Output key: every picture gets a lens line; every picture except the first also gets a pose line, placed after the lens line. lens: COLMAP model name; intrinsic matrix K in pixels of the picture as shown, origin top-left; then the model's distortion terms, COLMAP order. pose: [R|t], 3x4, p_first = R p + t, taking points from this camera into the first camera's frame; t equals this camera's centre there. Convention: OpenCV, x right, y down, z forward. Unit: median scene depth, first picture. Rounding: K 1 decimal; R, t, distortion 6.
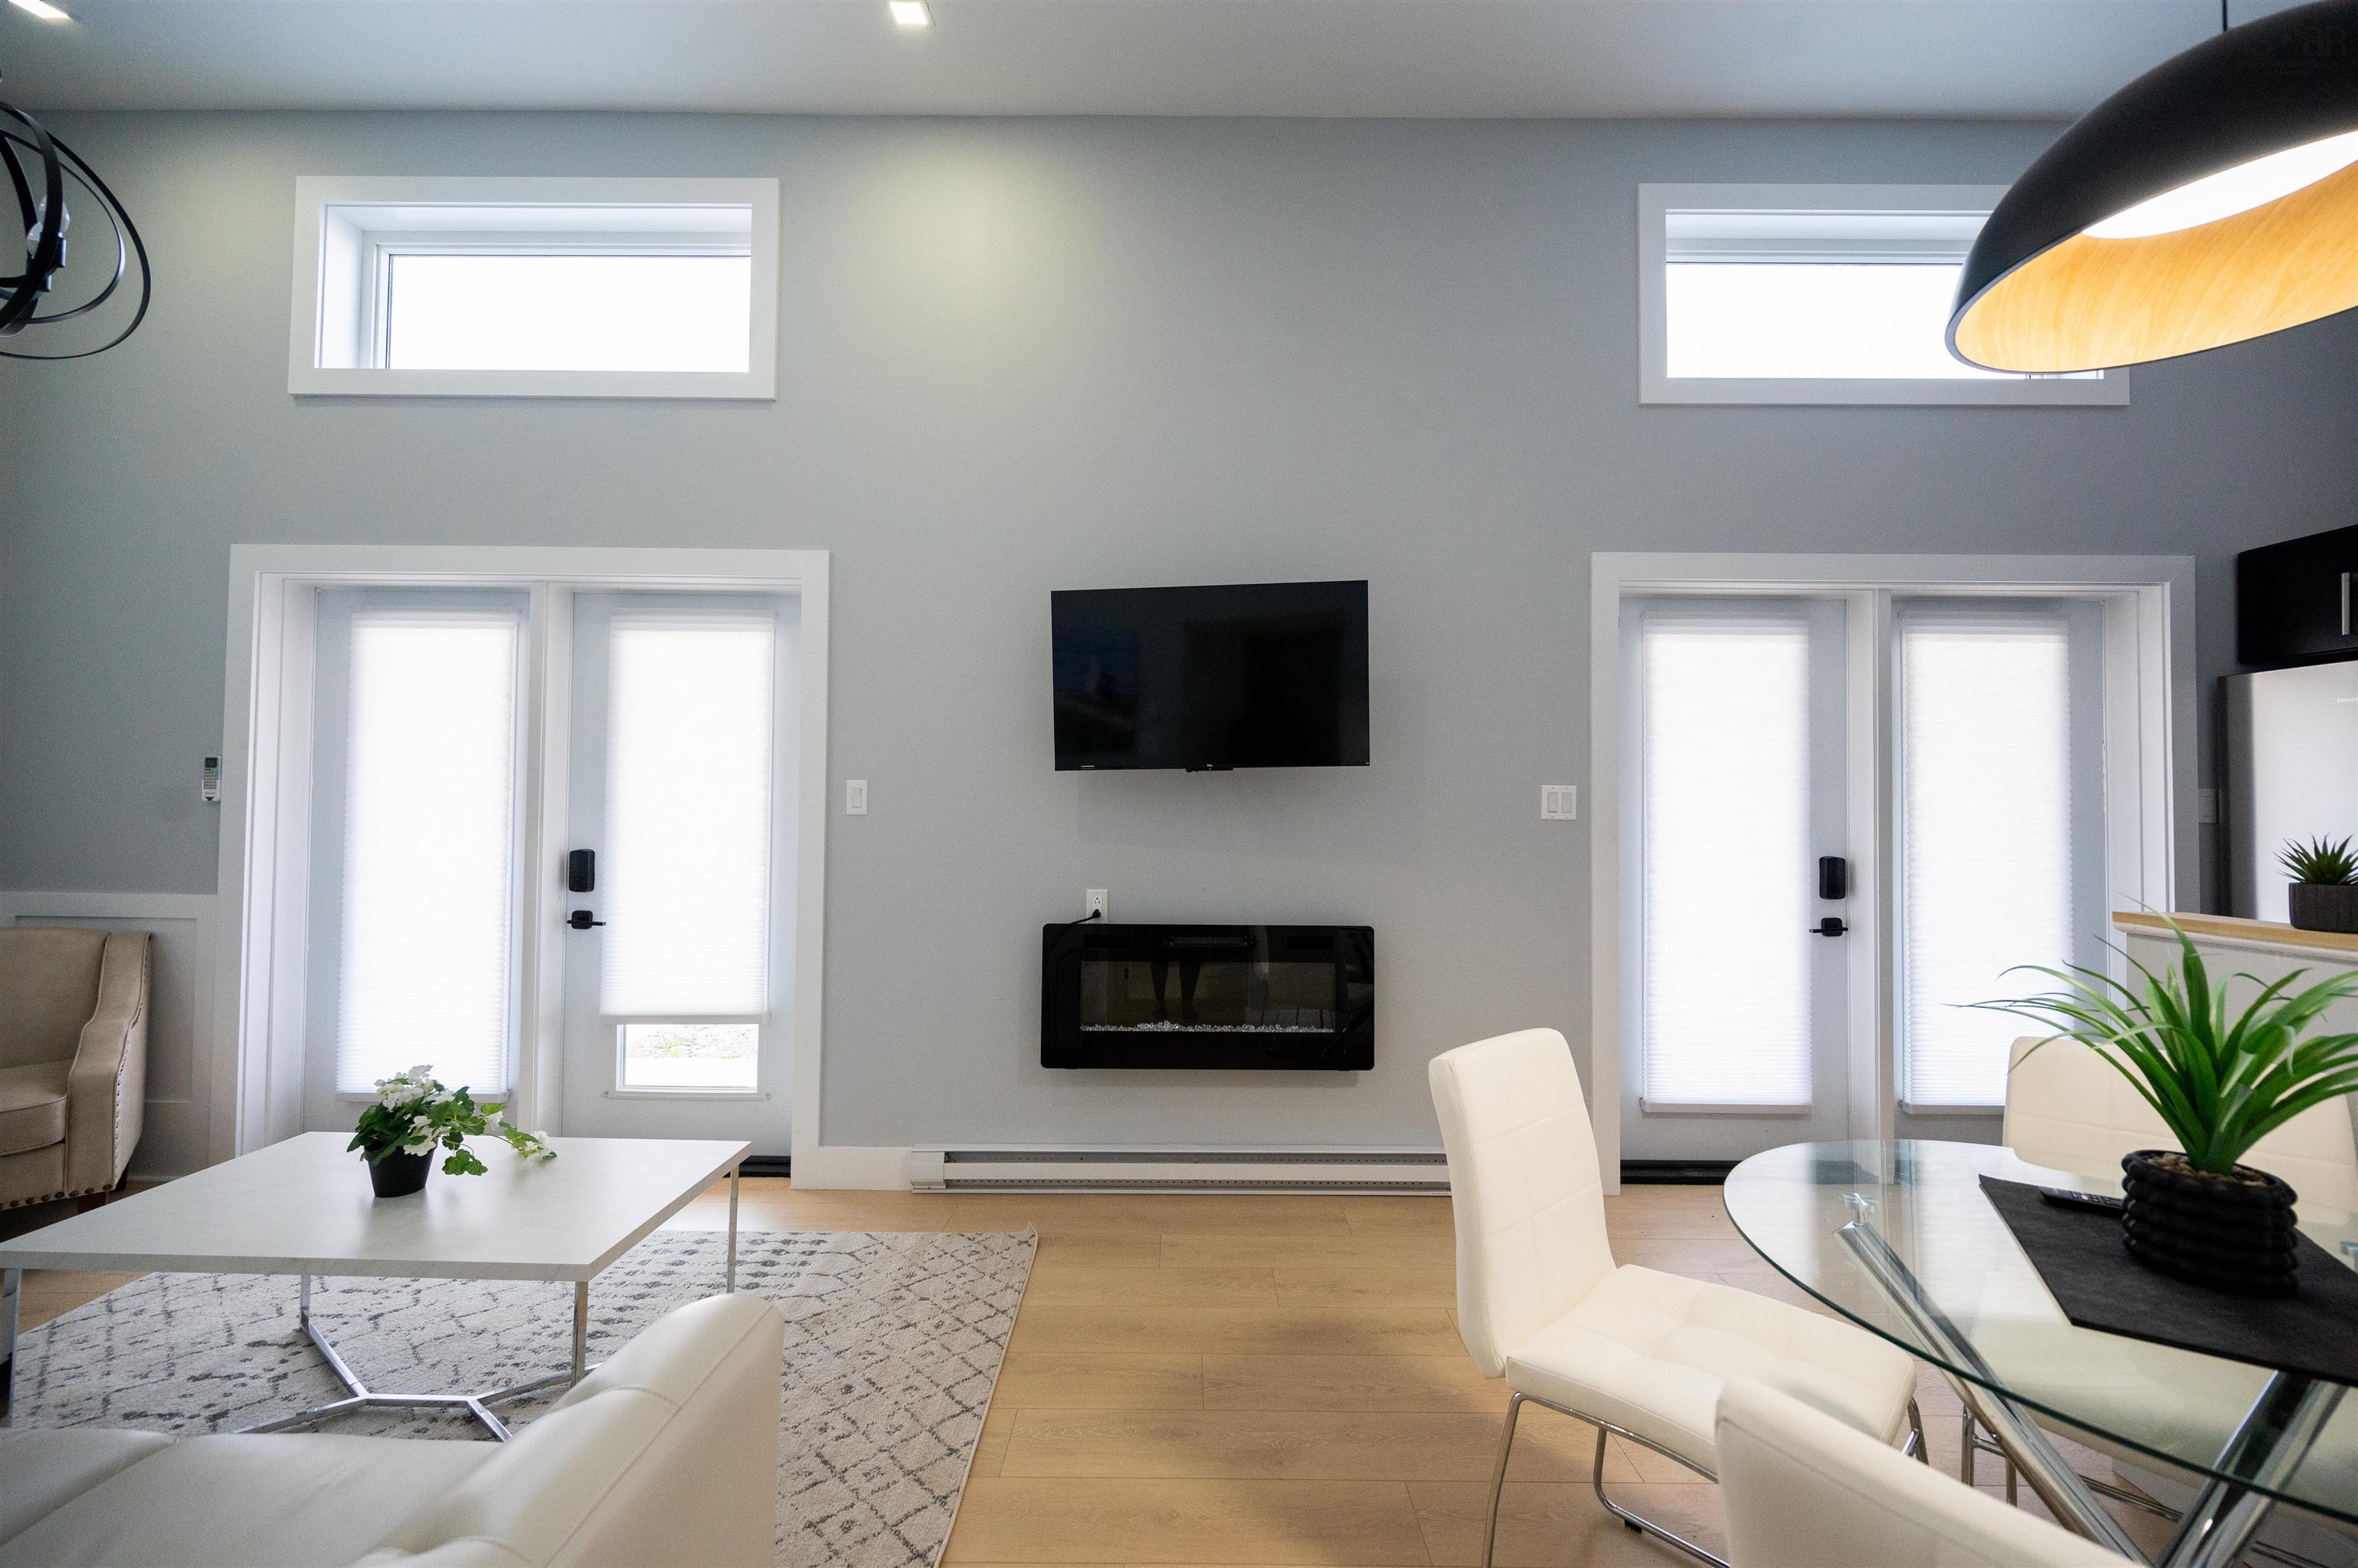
lens RADIAL K [[929.2, 0, 1179.0], [0, 929.2, 784.0], [0, 0, 1]] dist [-0.000816, -0.000079]
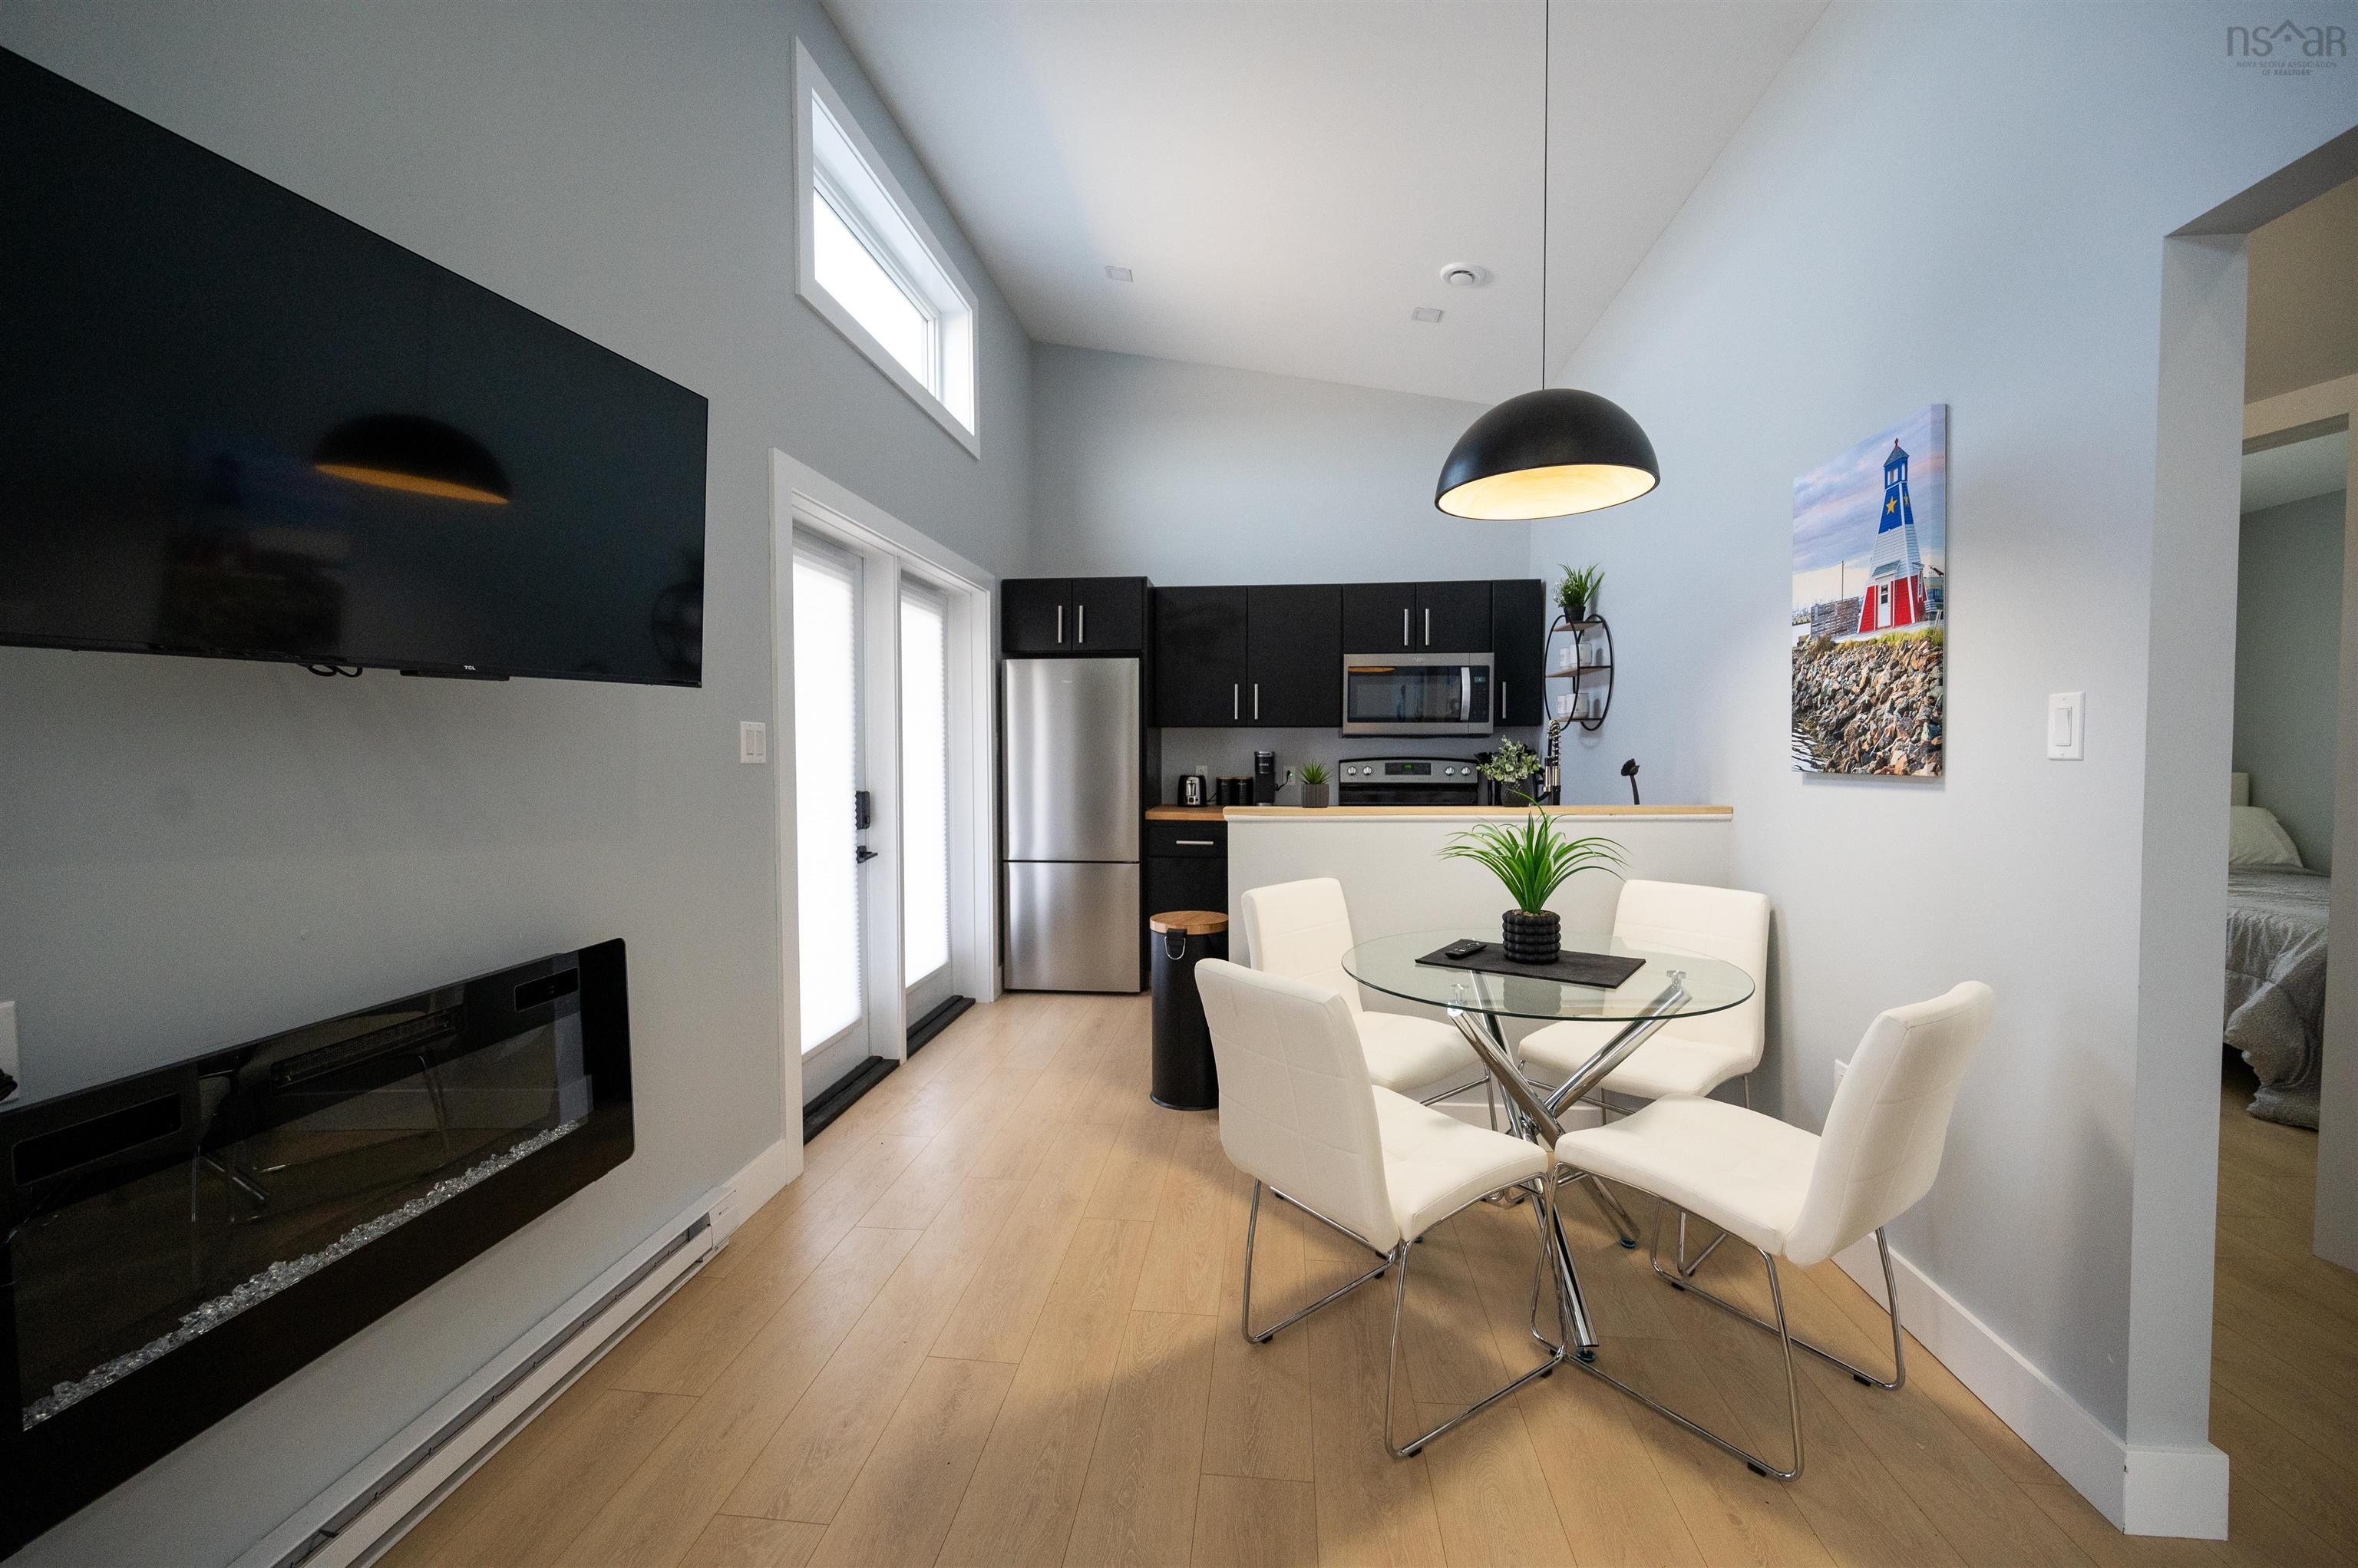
lens RADIAL K [[920.2, 0, 1179.0], [0, 920.2, 784.0], [0, 0, 1]] dist [0.000382, -0.000172]
pose [[0.096709, -0.047012, 0.994202, -0.367974], [-0.020215, 0.998585, 0.049185, 0.008600], [-0.995107, -0.024855, 0.095622, 0.542643]]
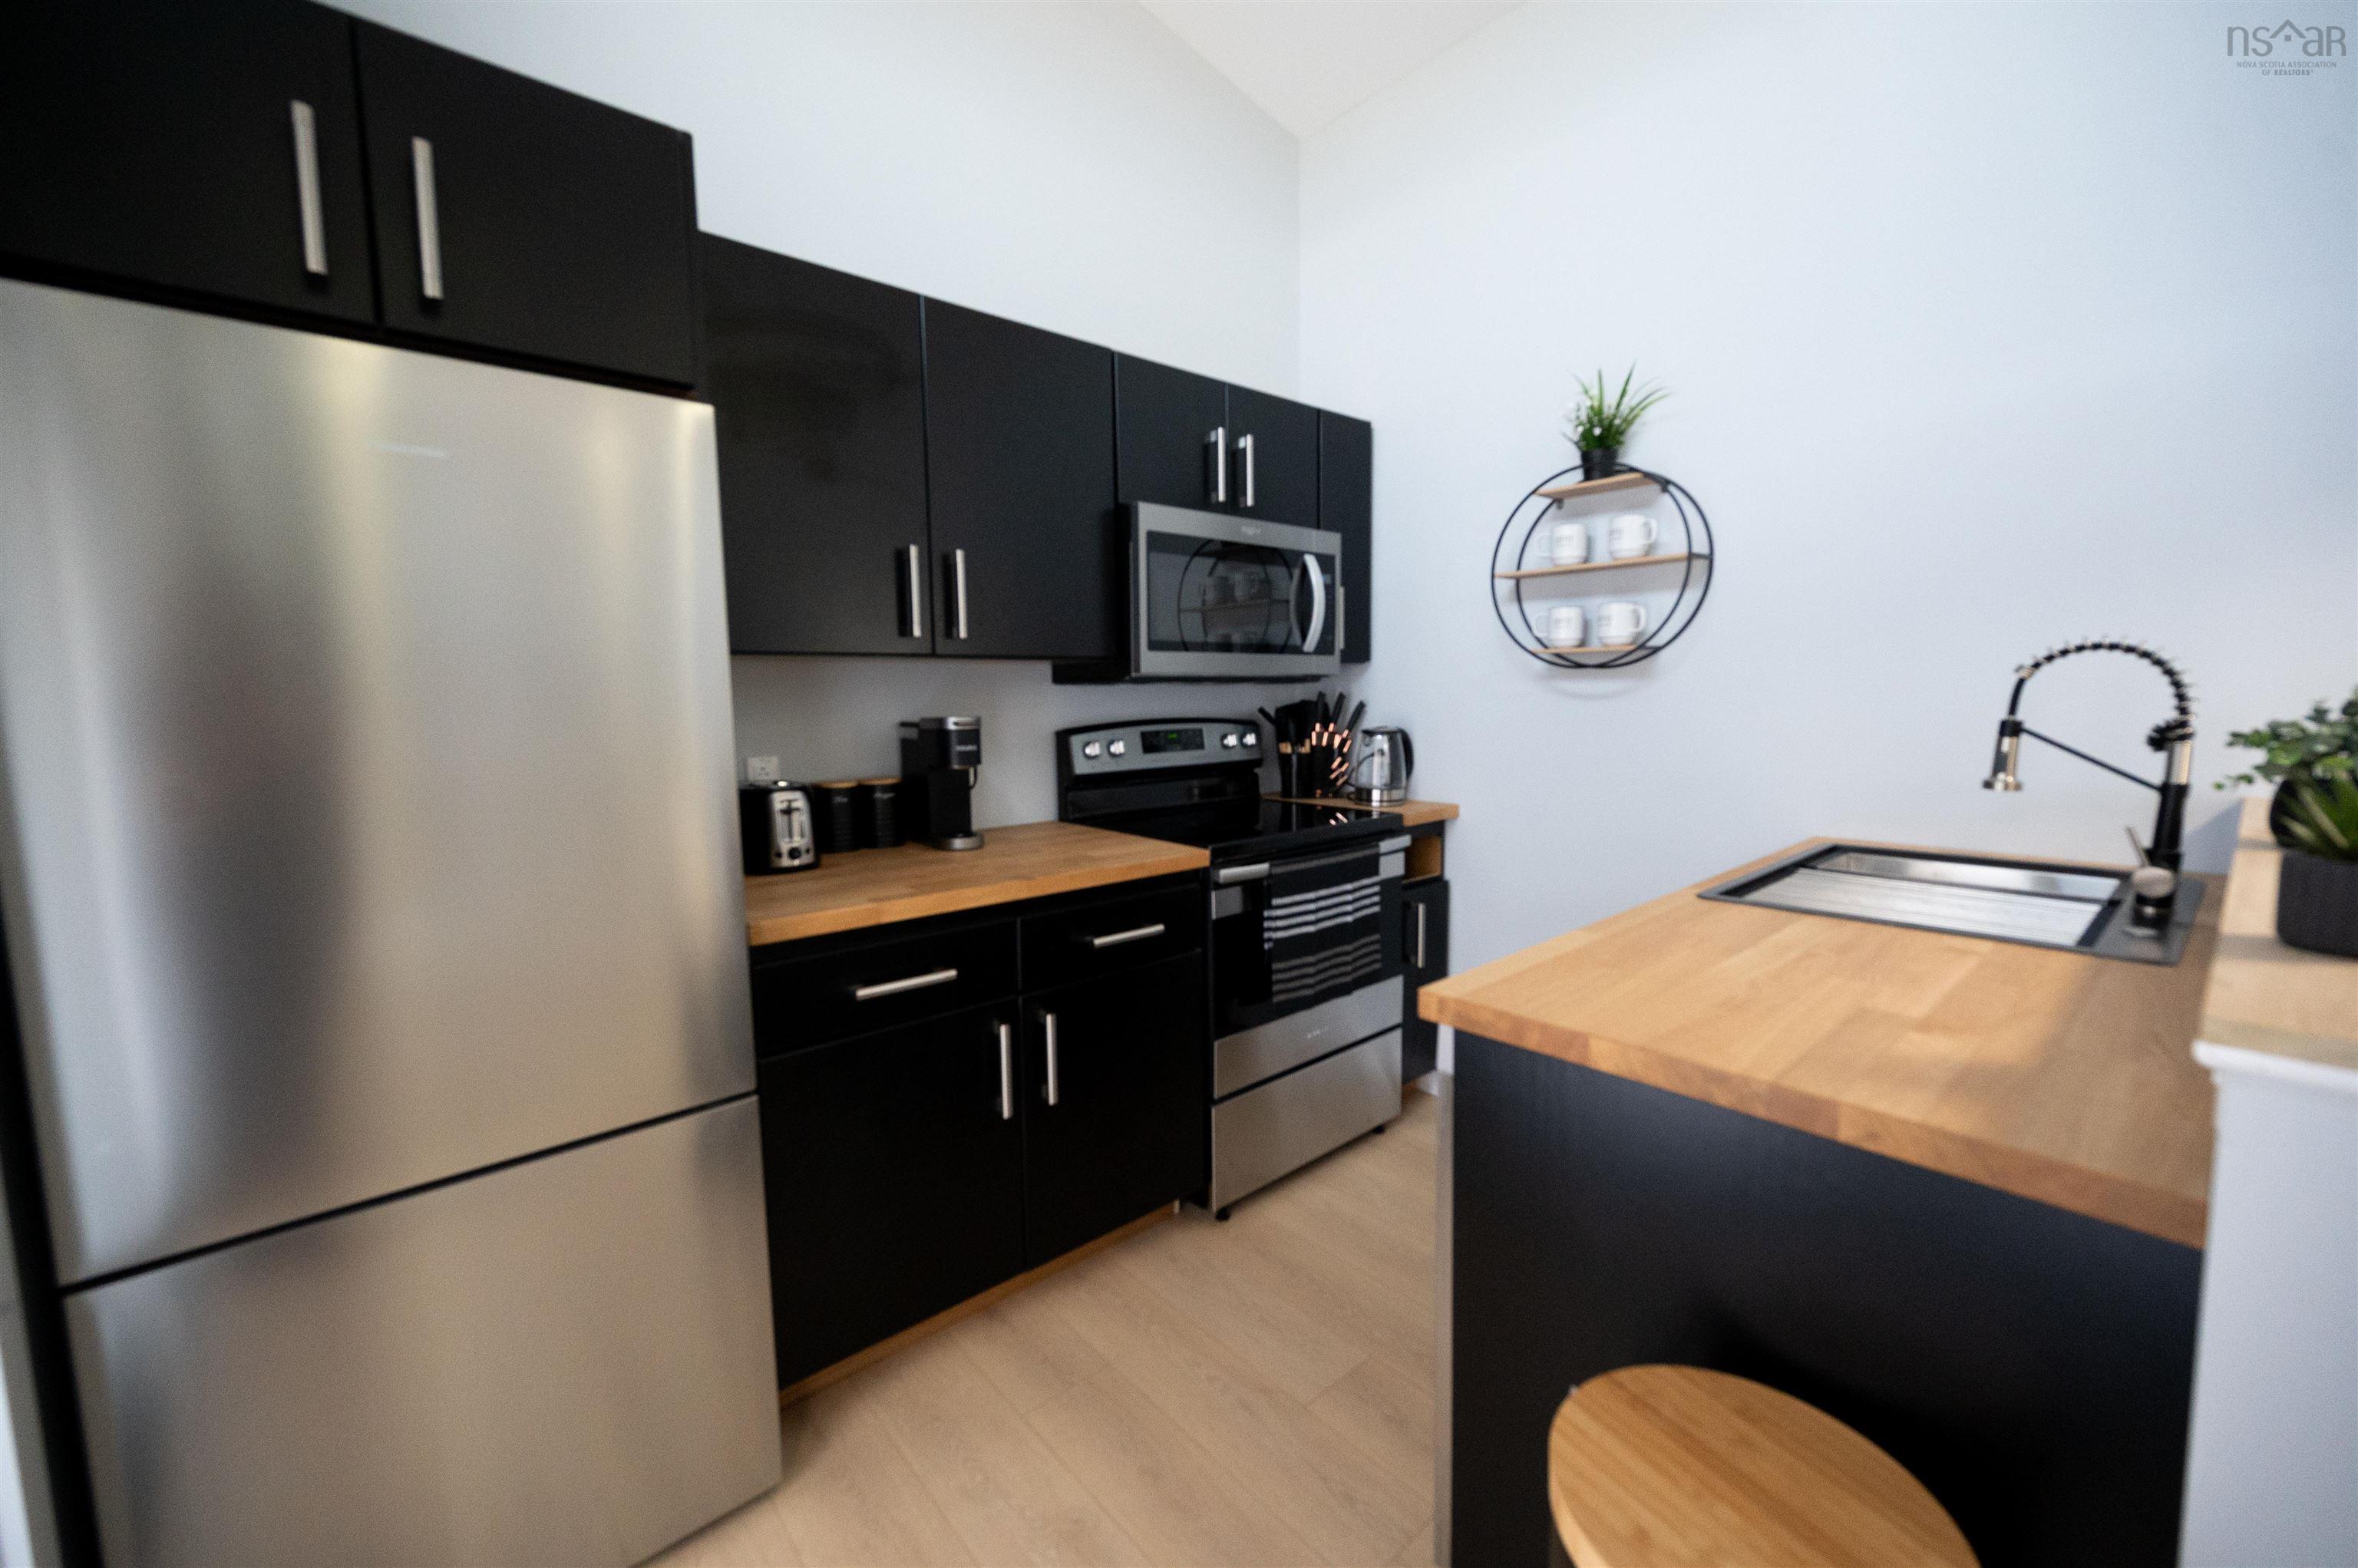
lens RADIAL K [[929.2, 0, 1179.0], [0, 929.2, 784.0], [0, 0, 1]] dist [-0.000816, -0.000079]
pose [[-0.667050, -0.072564, 0.741471, 0.640855], [-0.005566, 0.995703, 0.092437, 0.012890], [-0.744992, 0.057533, -0.664588, 0.892678]]
